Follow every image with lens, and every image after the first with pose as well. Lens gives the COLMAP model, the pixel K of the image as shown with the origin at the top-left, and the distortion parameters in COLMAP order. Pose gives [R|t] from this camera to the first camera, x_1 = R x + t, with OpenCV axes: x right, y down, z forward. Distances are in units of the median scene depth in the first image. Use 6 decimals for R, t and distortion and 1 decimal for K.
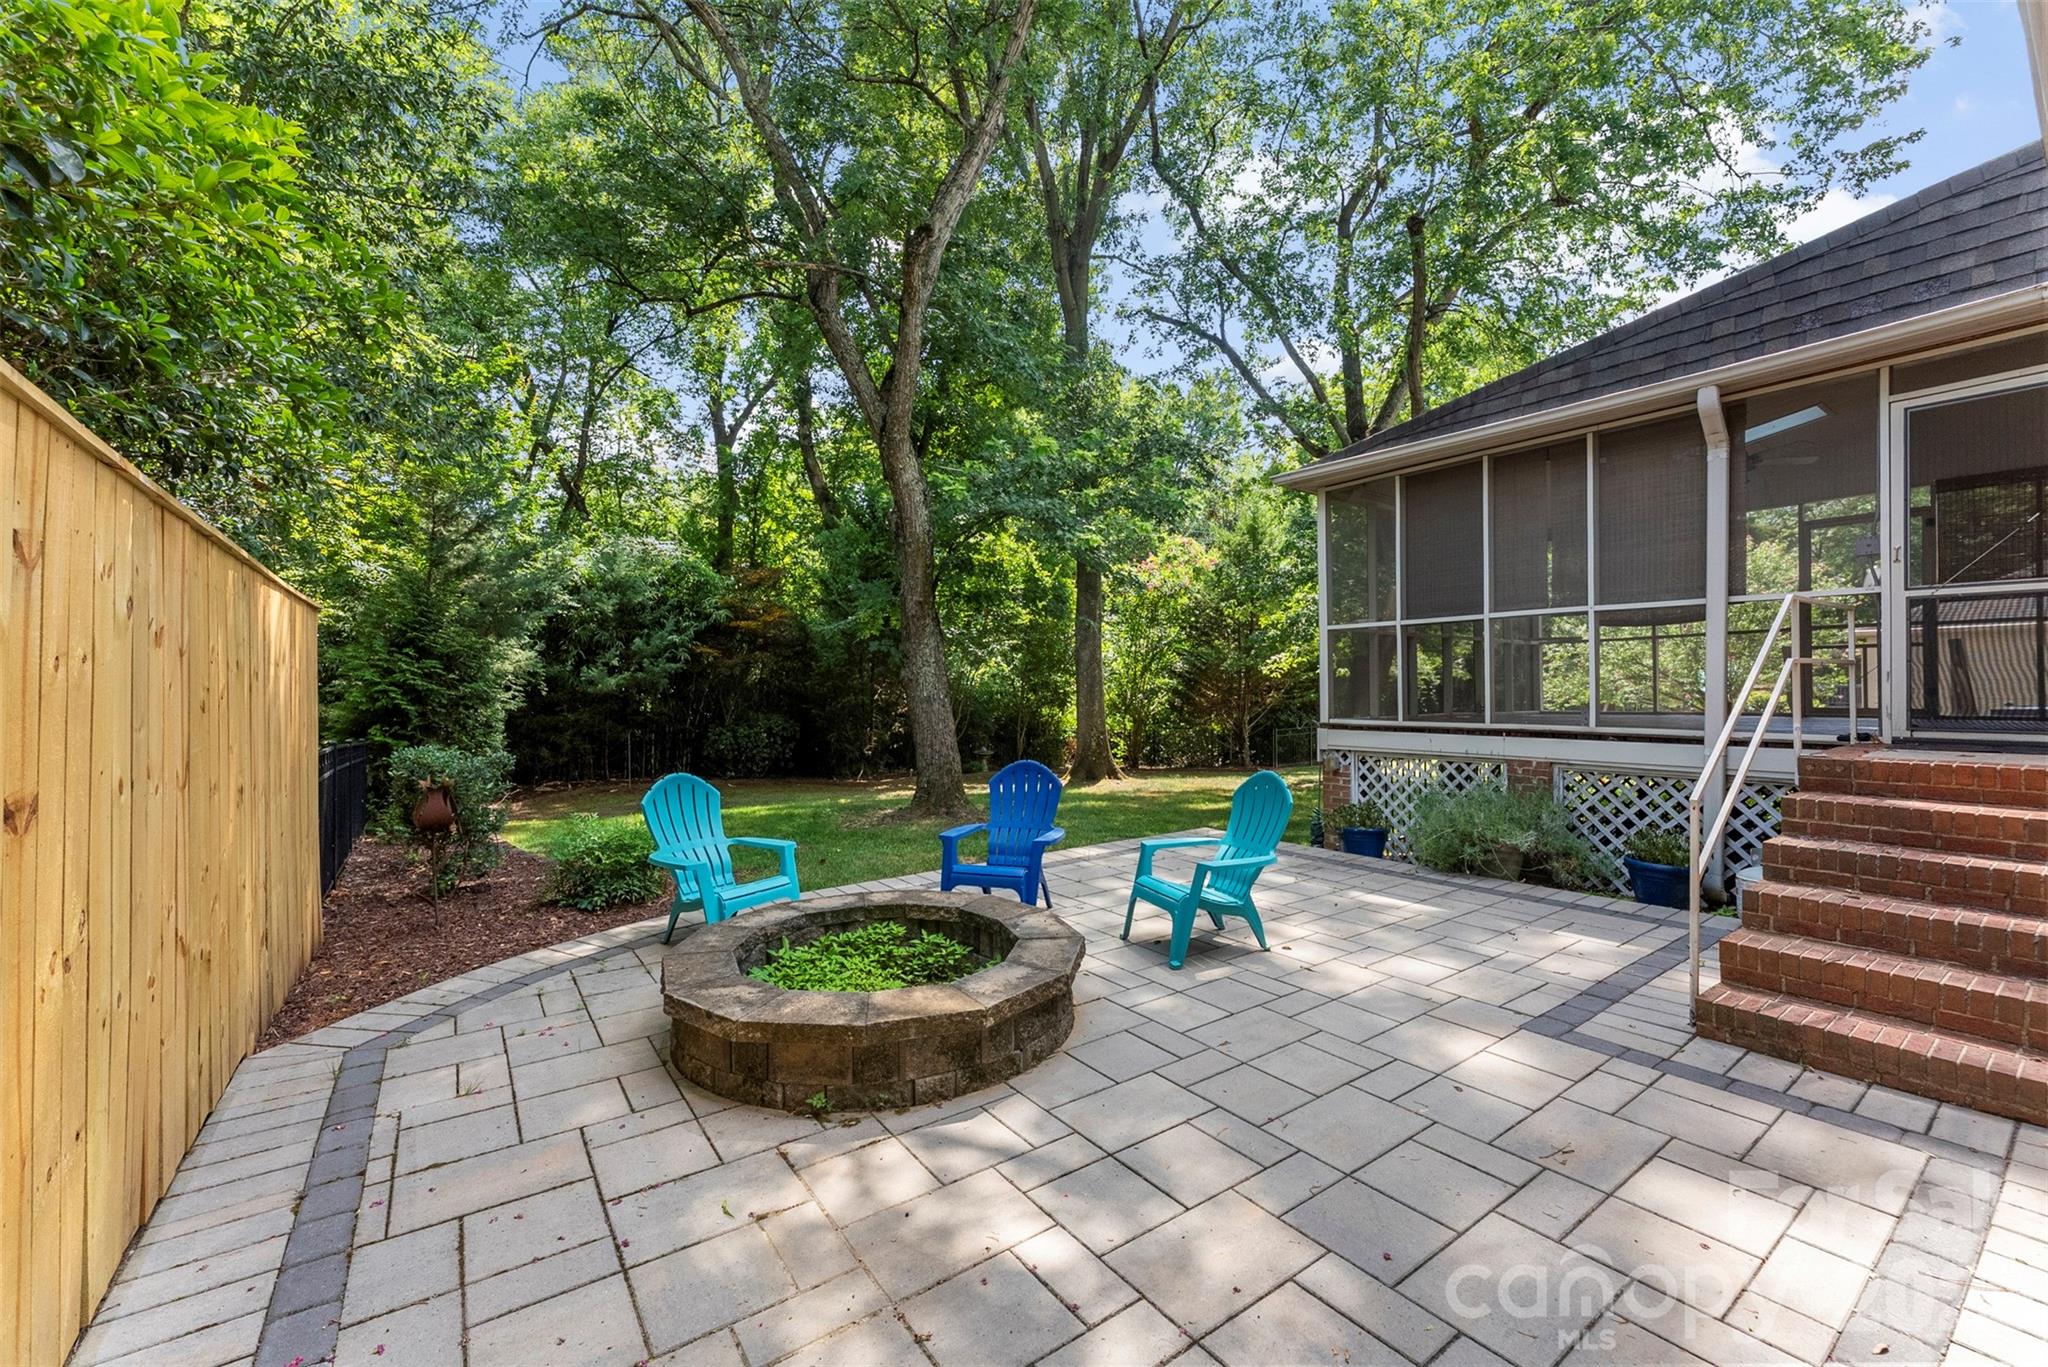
lens RADIAL K [[827.1, 0, 1023.9], [0, 827.1, 681.7], [0, 0, 1]] dist [-0.004002, -0.000467]
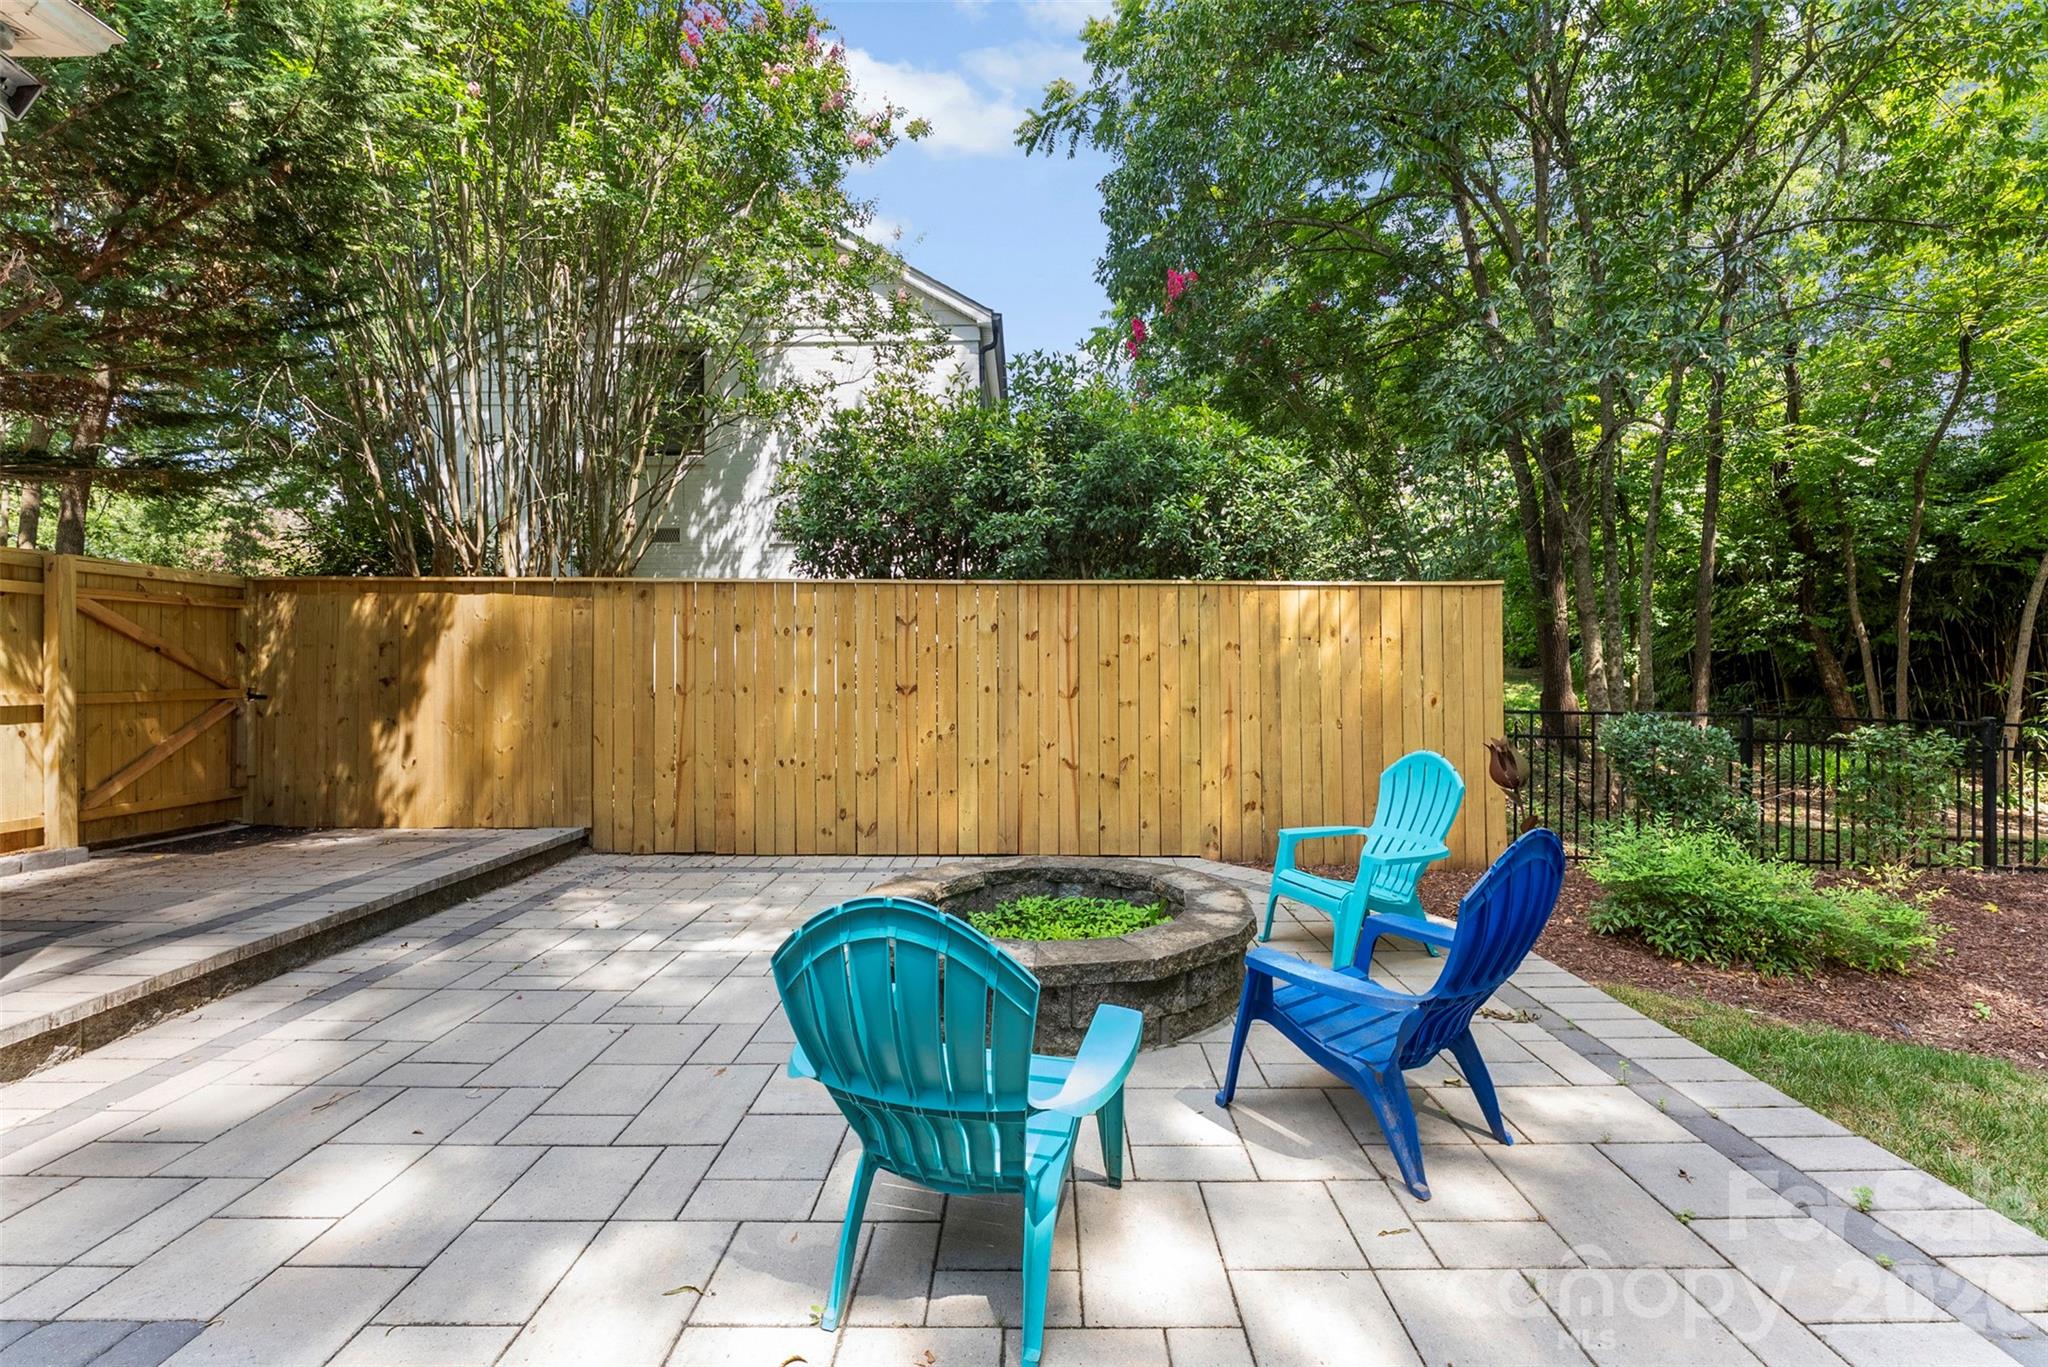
lens RADIAL K [[827.1, 0, 1022.6], [0, 827.1, 670.7], [0, 0, 1]] dist [-0.004002, -0.000467]
pose [[-0.588151, 0.008594, -0.808706, 0.566876], [0.014284, 0.999898, 0.000237, 0.029204], [0.808625, -0.011412, -0.588214, 1.342177]]
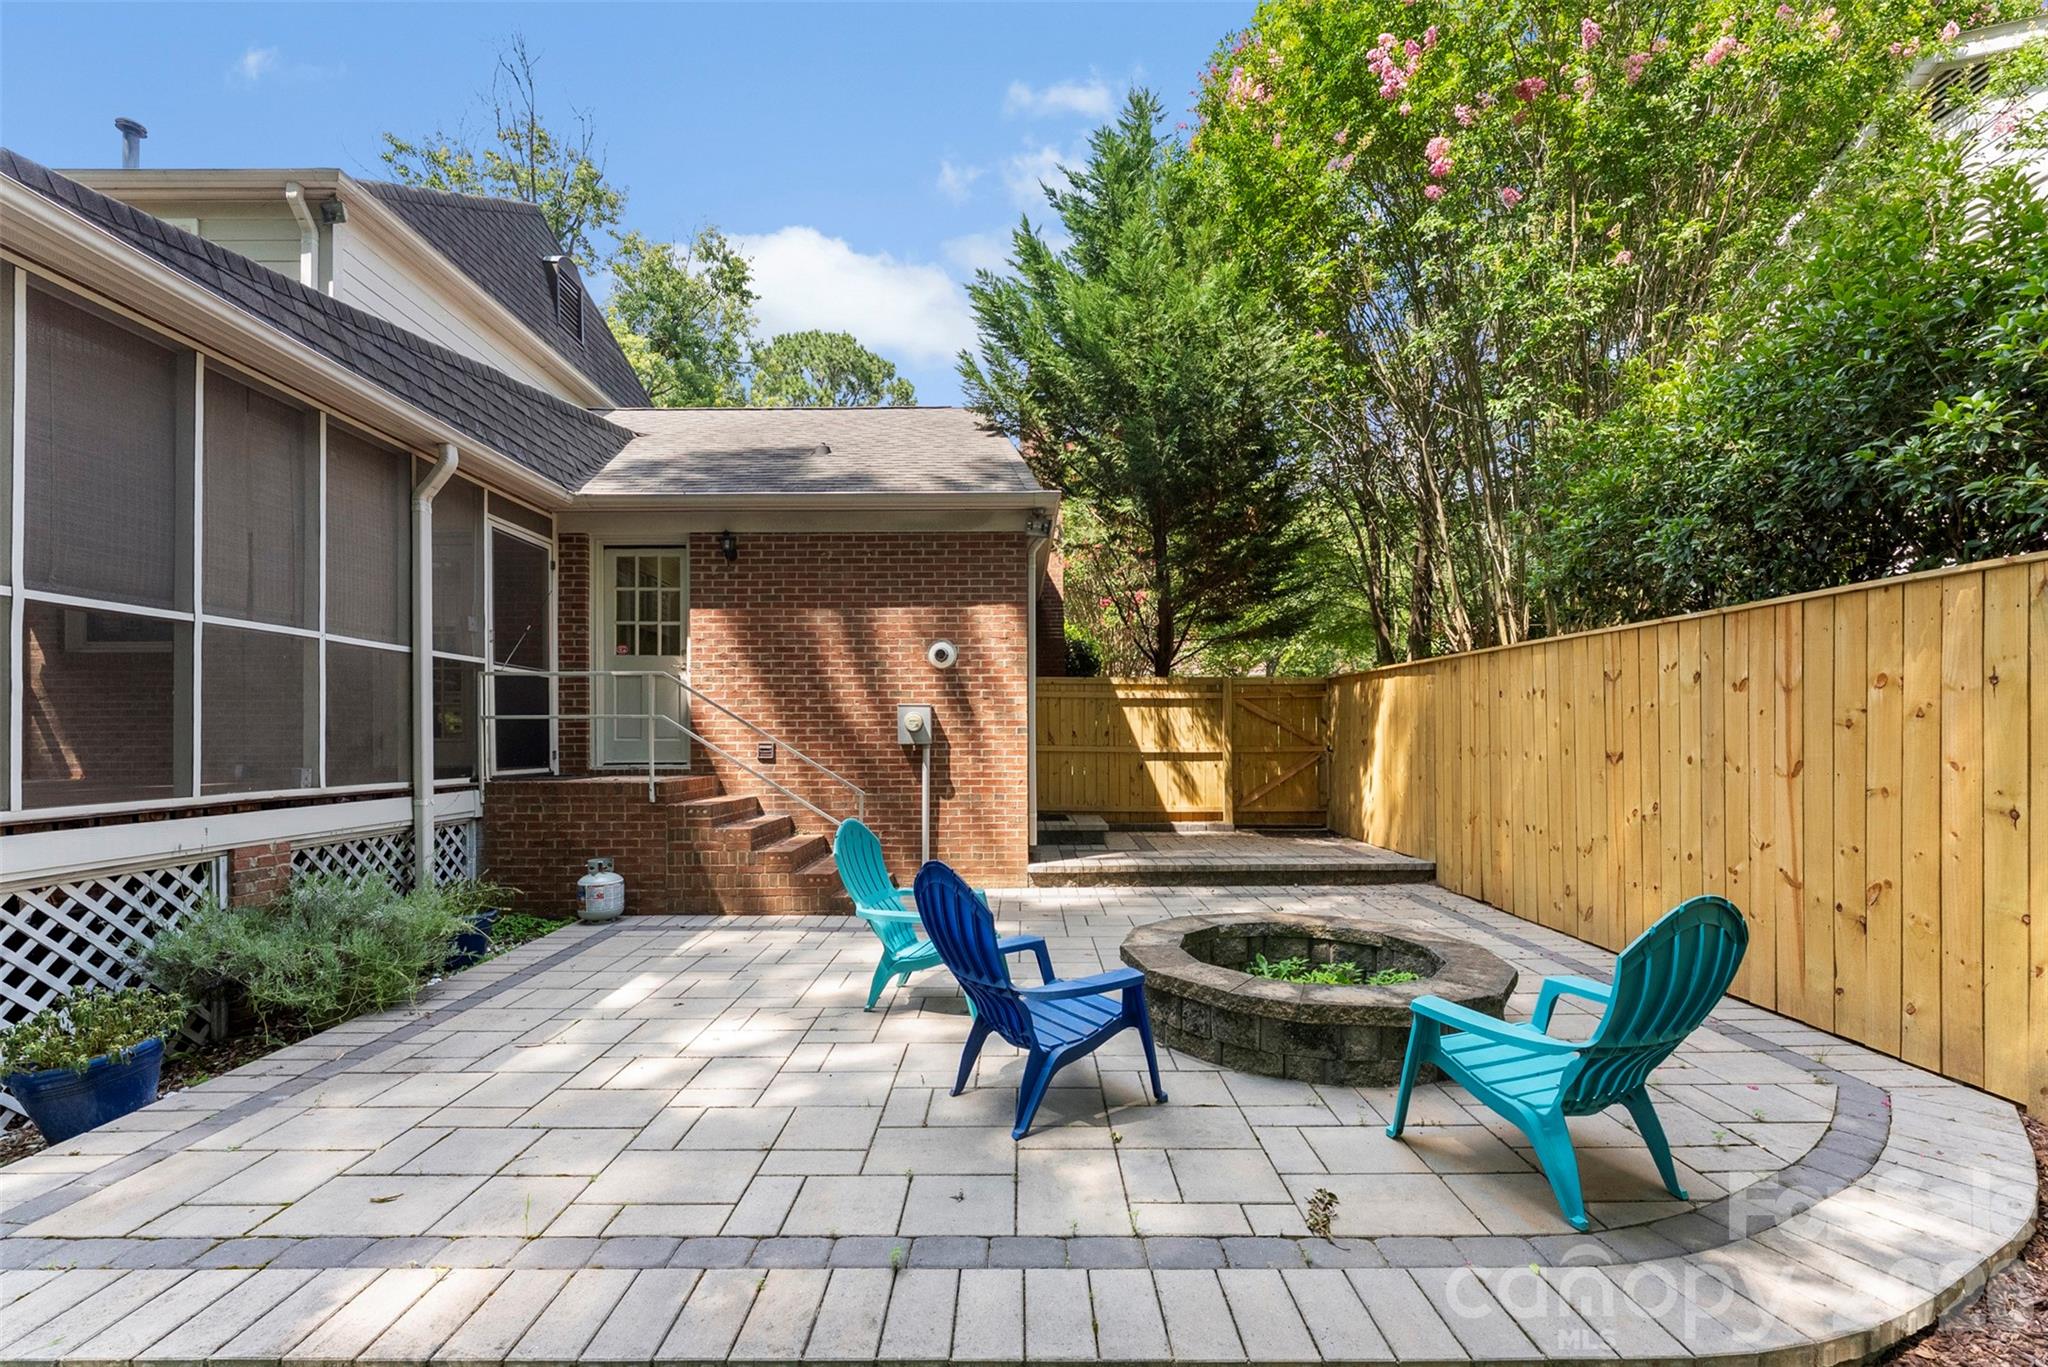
lens RADIAL K [[827.1, 0, 1025.2], [0, 827.1, 737.3], [0, 0, 1]] dist [-0.004002, -0.000467]
pose [[-0.816317, 0.014335, 0.577427, -0.435753], [0.010523, 0.999895, -0.009947, 0.032745], [-0.577509, -0.002043, -0.816382, 1.807043]]
